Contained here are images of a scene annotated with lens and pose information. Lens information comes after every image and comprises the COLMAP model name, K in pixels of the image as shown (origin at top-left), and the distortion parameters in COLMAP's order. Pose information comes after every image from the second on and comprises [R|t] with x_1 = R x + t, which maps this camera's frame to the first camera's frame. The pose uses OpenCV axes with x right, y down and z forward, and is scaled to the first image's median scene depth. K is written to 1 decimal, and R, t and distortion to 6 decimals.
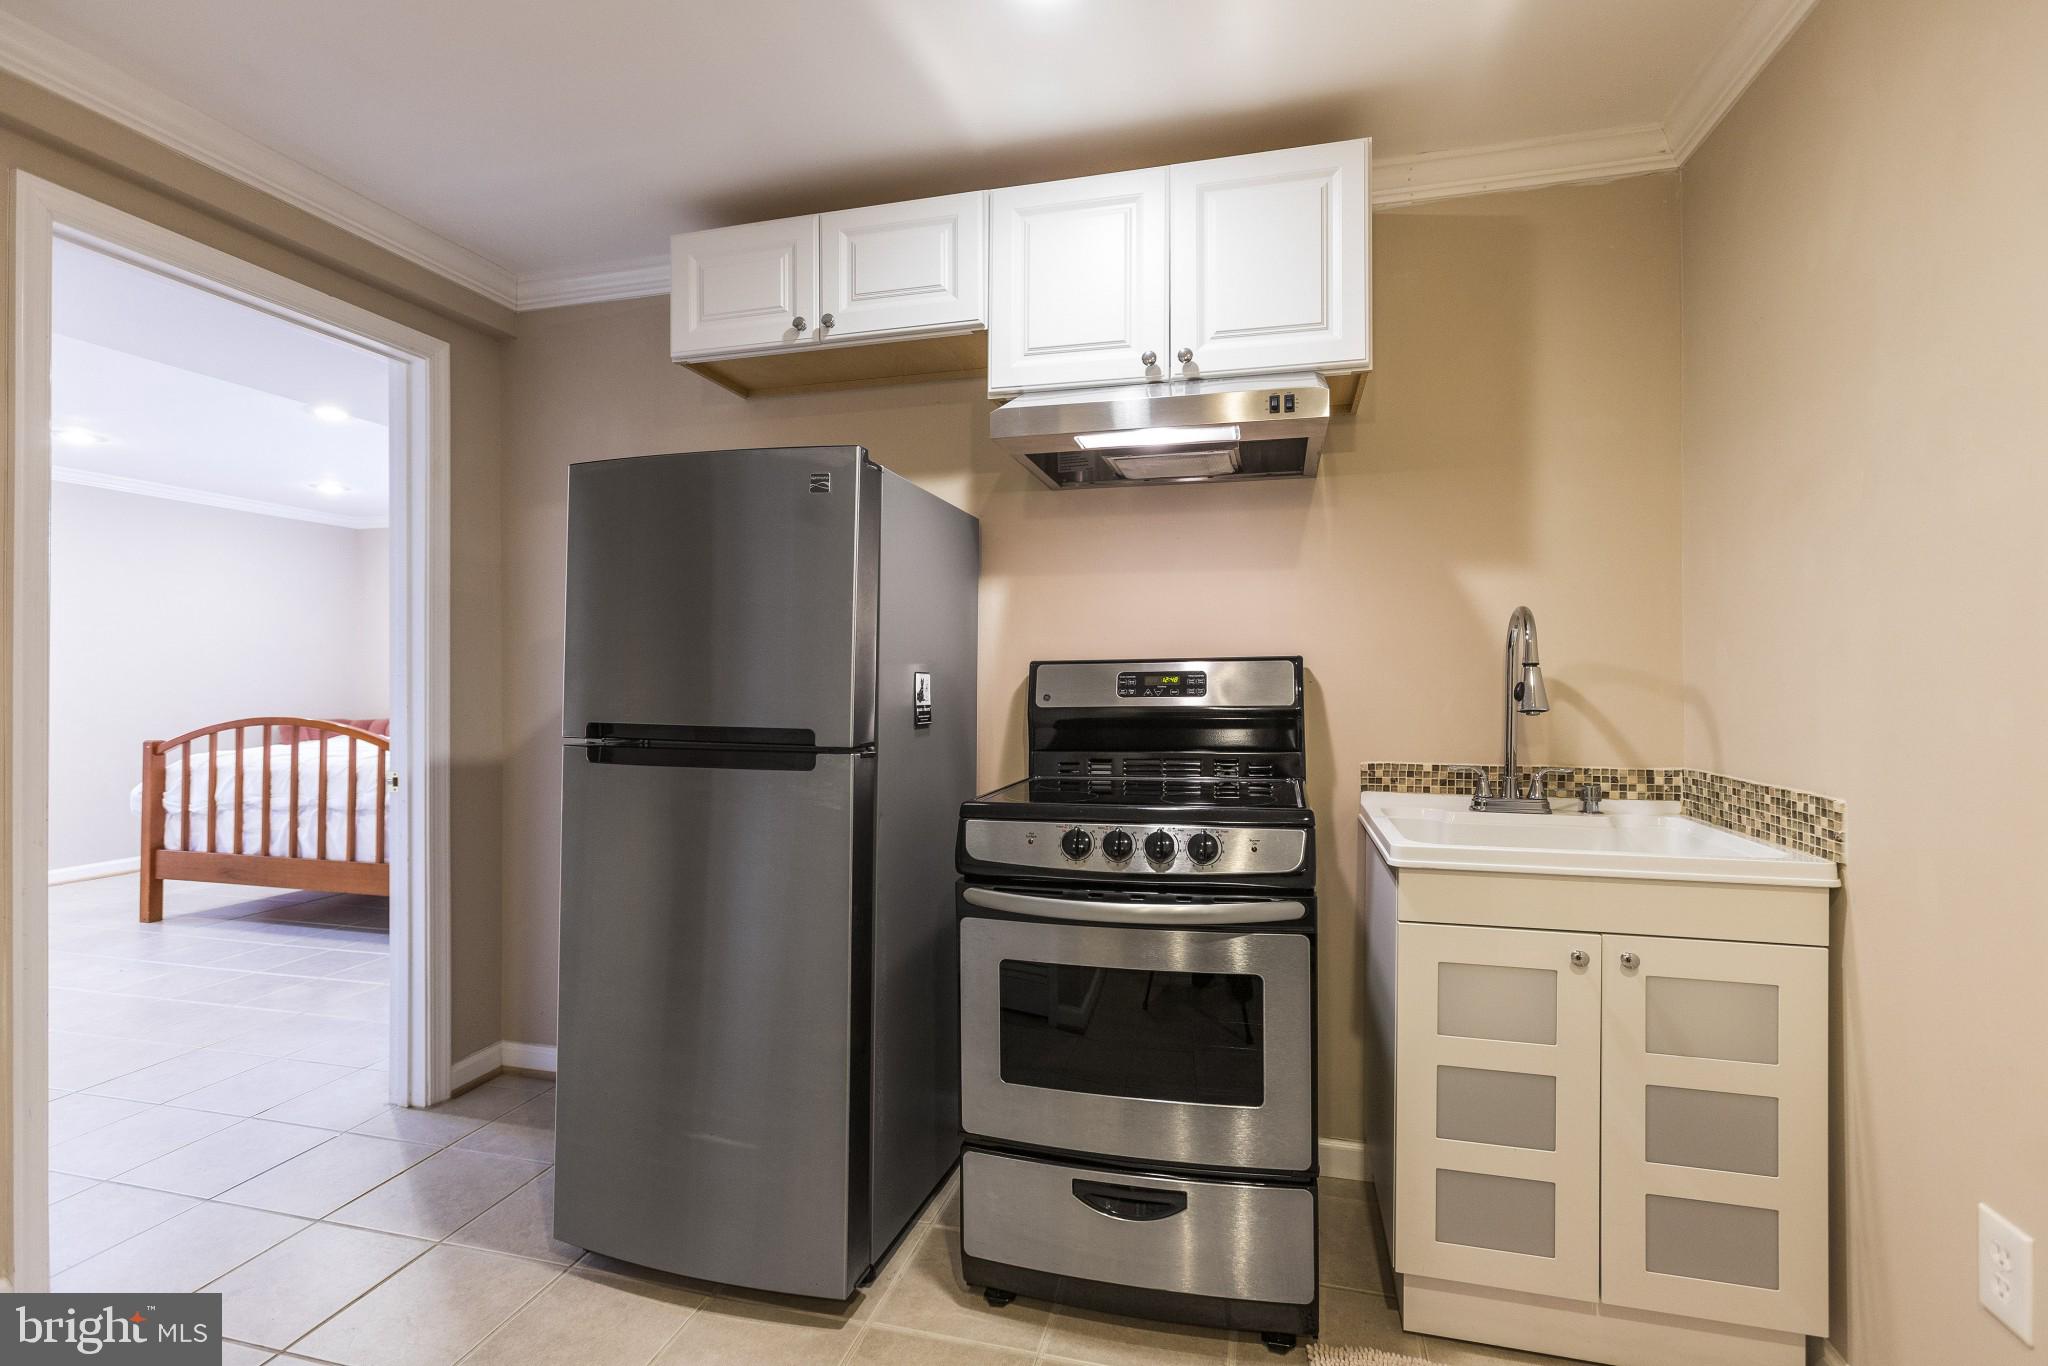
lens RADIAL K [[912.7, 0, 1036.9], [0, 912.7, 682.4], [0, 0, 1]] dist [-0.004064, 0.002523]
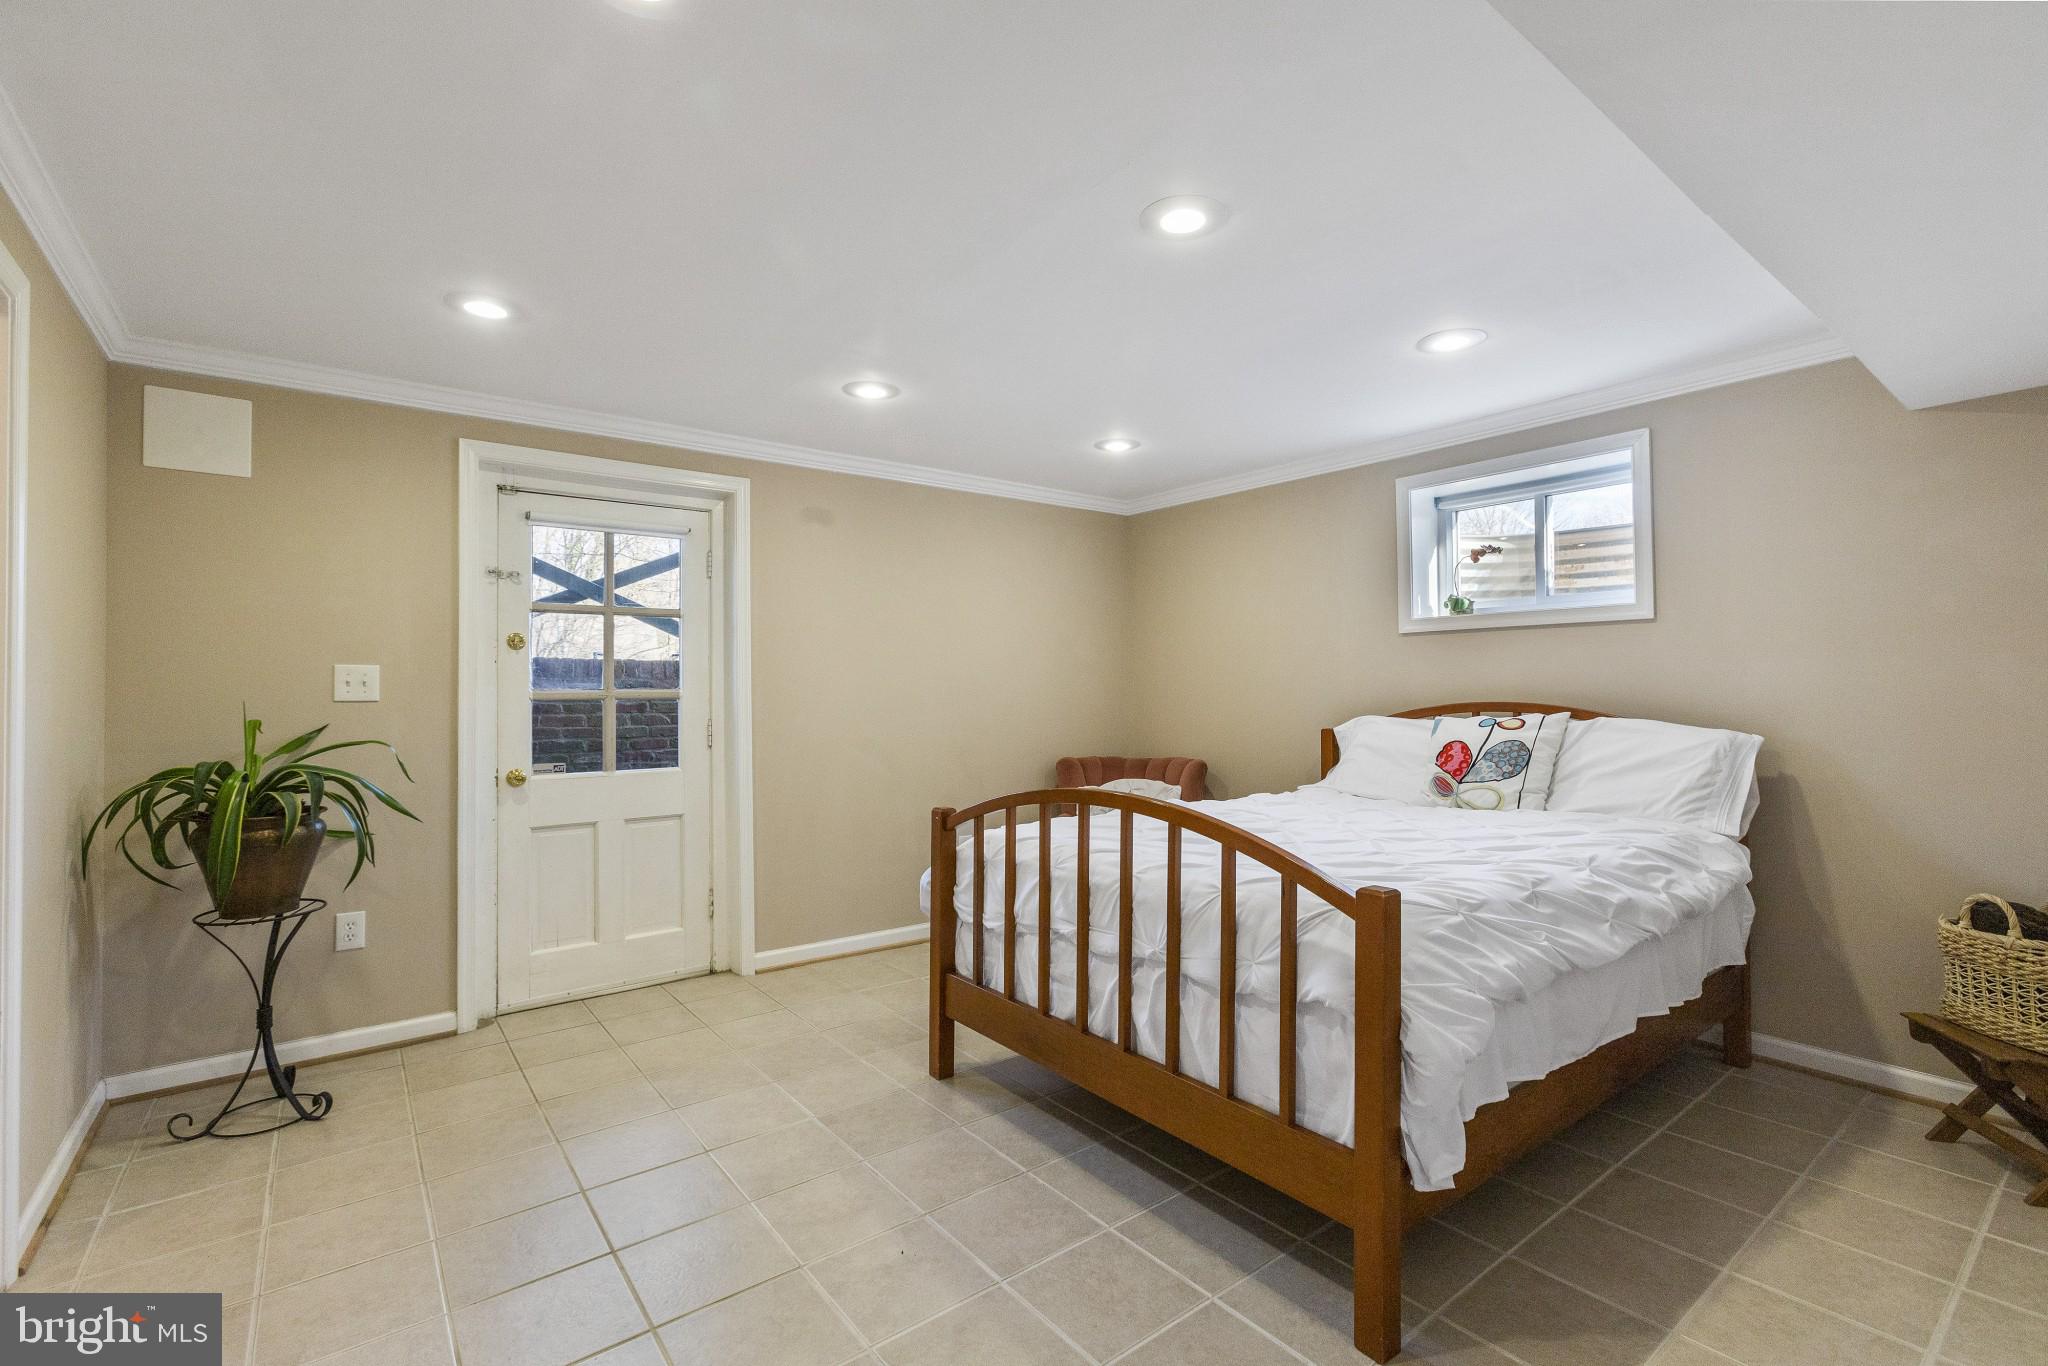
lens RADIAL K [[912.7, 0, 1030.8], [0, 912.7, 684.5], [0, 0, 1]] dist [-0.004064, 0.002523]
pose [[0.774610, -0.007888, -0.632390, -0.498949], [0.004948, 0.999967, -0.006411, -0.022556], [0.632420, 0.001837, 0.774624, 0.525817]]
